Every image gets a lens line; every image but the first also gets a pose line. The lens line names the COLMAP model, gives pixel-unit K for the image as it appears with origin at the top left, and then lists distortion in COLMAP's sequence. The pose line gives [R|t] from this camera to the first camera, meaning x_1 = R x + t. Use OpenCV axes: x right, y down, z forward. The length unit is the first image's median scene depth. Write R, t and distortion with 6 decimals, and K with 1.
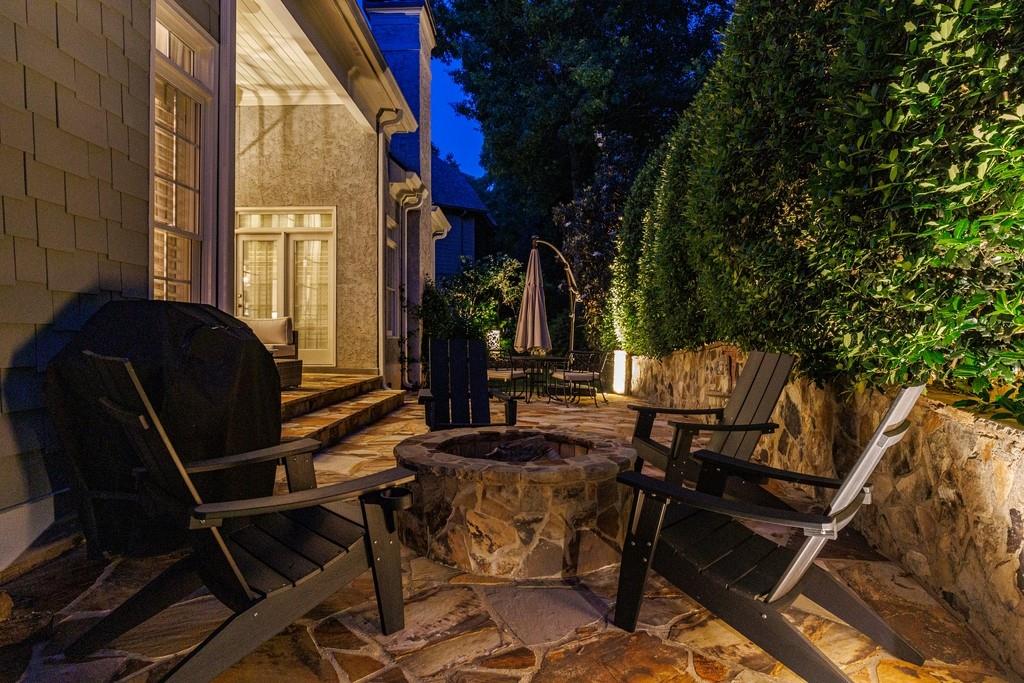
lens RADIAL K [[547.5, 0, 507.3], [0, 547.5, 337.2], [0, 0, 1]] dist [0.002235, -0.001525]
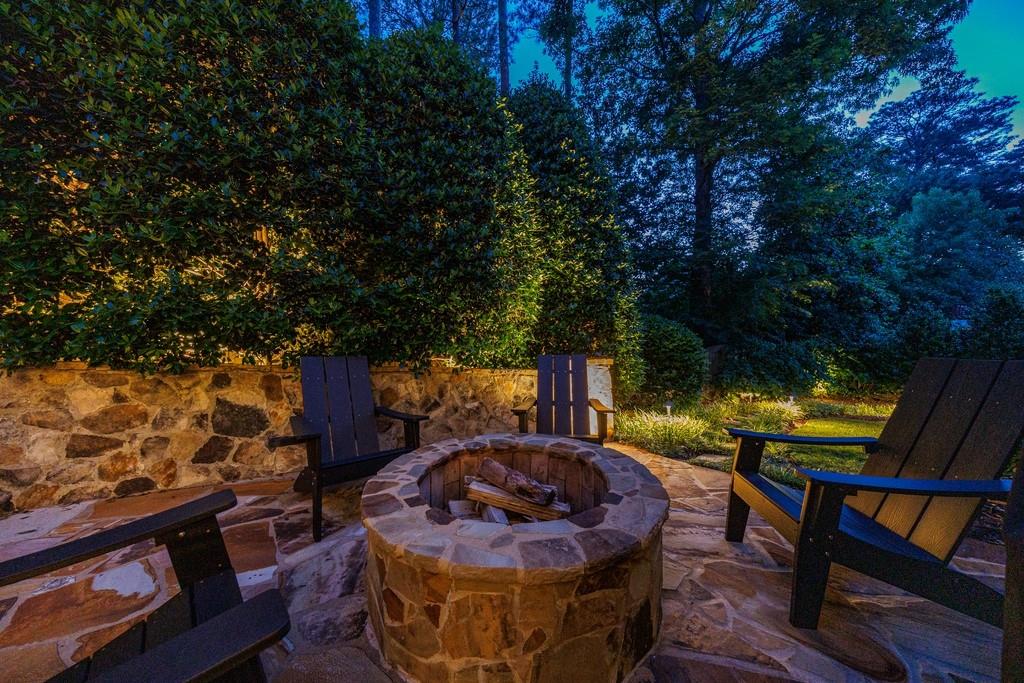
lens RADIAL K [[337.6, 0, 508.7], [0, 337.6, 335.1], [0, 0, 1]] dist [-0.008818, 0.001236]
pose [[-0.545374, -0.012594, 0.838098, -0.245948], [-0.002601, 0.999908, 0.013332, -0.020507], [-0.838189, 0.005091, -0.545356, 0.780570]]
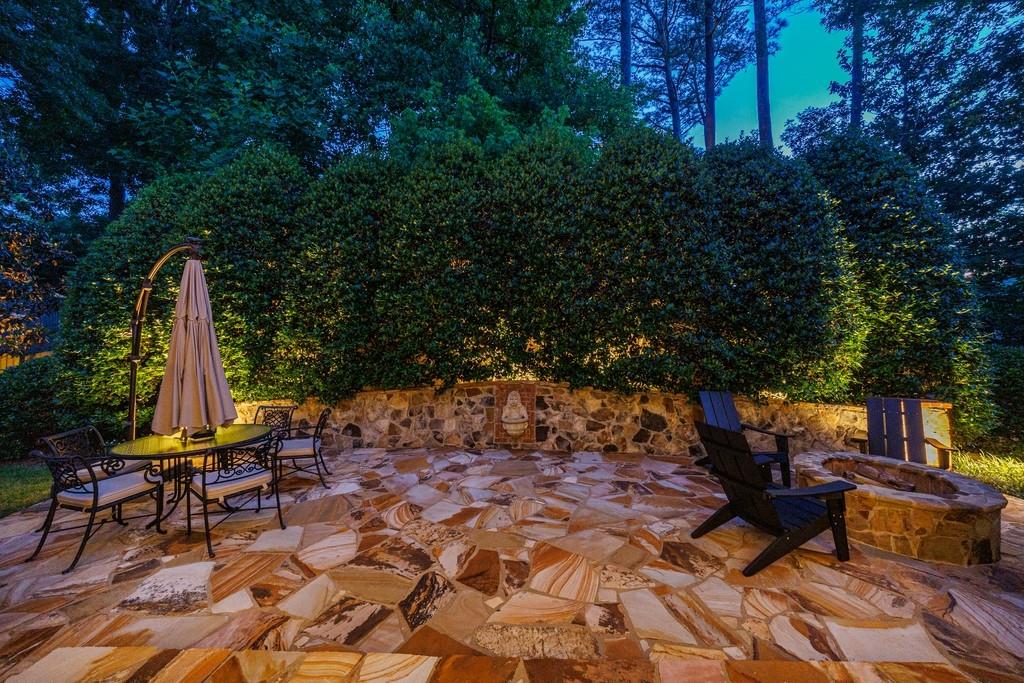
lens RADIAL K [[364.4, 0, 509.5], [0, 364.4, 335.3], [0, 0, 1]] dist [-0.010735, 0.000274]
pose [[-0.010308, -0.013650, 0.999854, -0.613055], [0.004787, 0.999895, 0.013700, -0.143637], [-0.999935, 0.004927, -0.010241, 1.273608]]
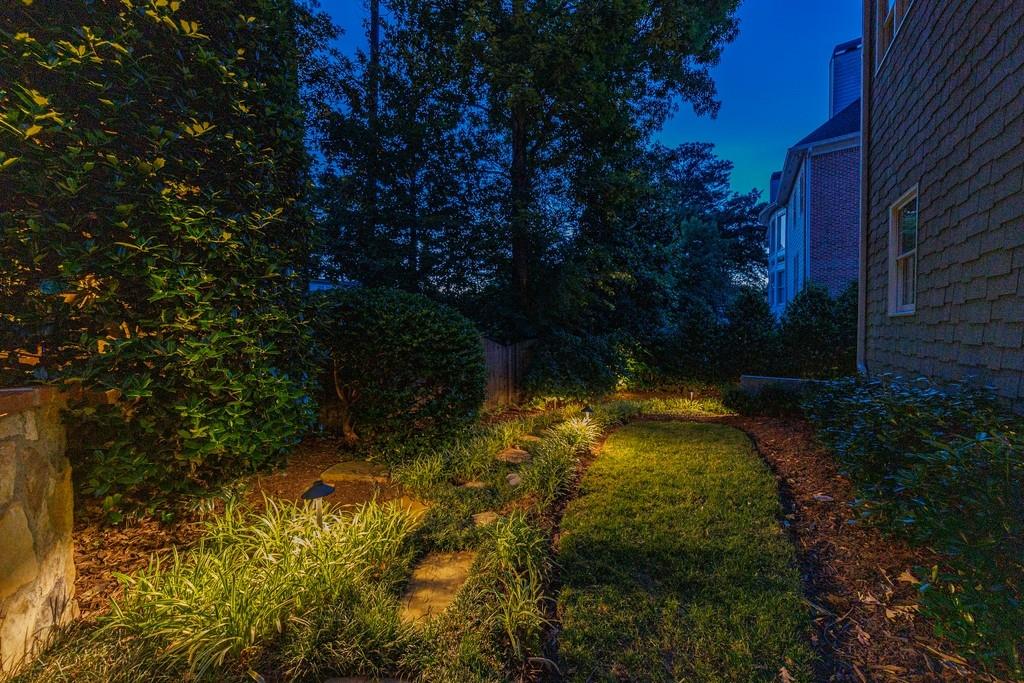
lens RADIAL K [[337.6, 0, 506.0], [0, 337.6, 334.2], [0, 0, 1]] dist [-0.008818, 0.001236]
pose [[-0.835271, -0.019311, 0.549500, -0.106759], [-0.009315, 0.999737, 0.020974, -0.001826], [-0.549760, 0.012400, -0.835231, 0.175358]]
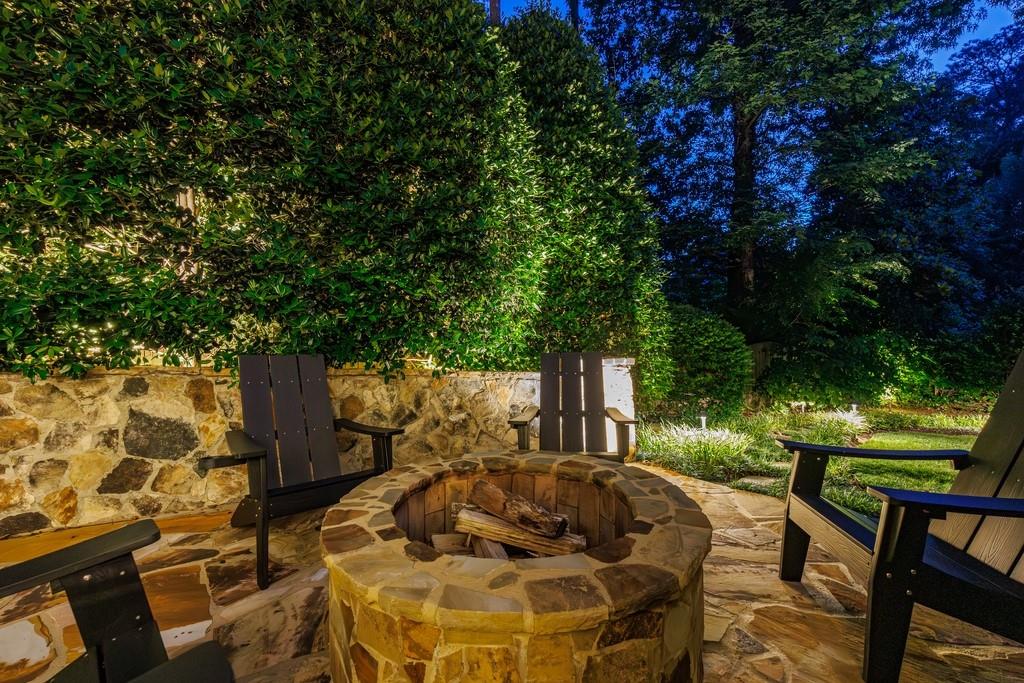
lens RADIAL K [[424.8, 0, 508.2], [0, 424.8, 334.6], [0, 0, 1]] dist [-0.010628, 0.004287]
pose [[-0.560410, -0.014073, 0.828096, -0.240648], [0.001523, 0.999836, 0.018023, -0.013286], [-0.828214, 0.011361, -0.560297, 0.783038]]
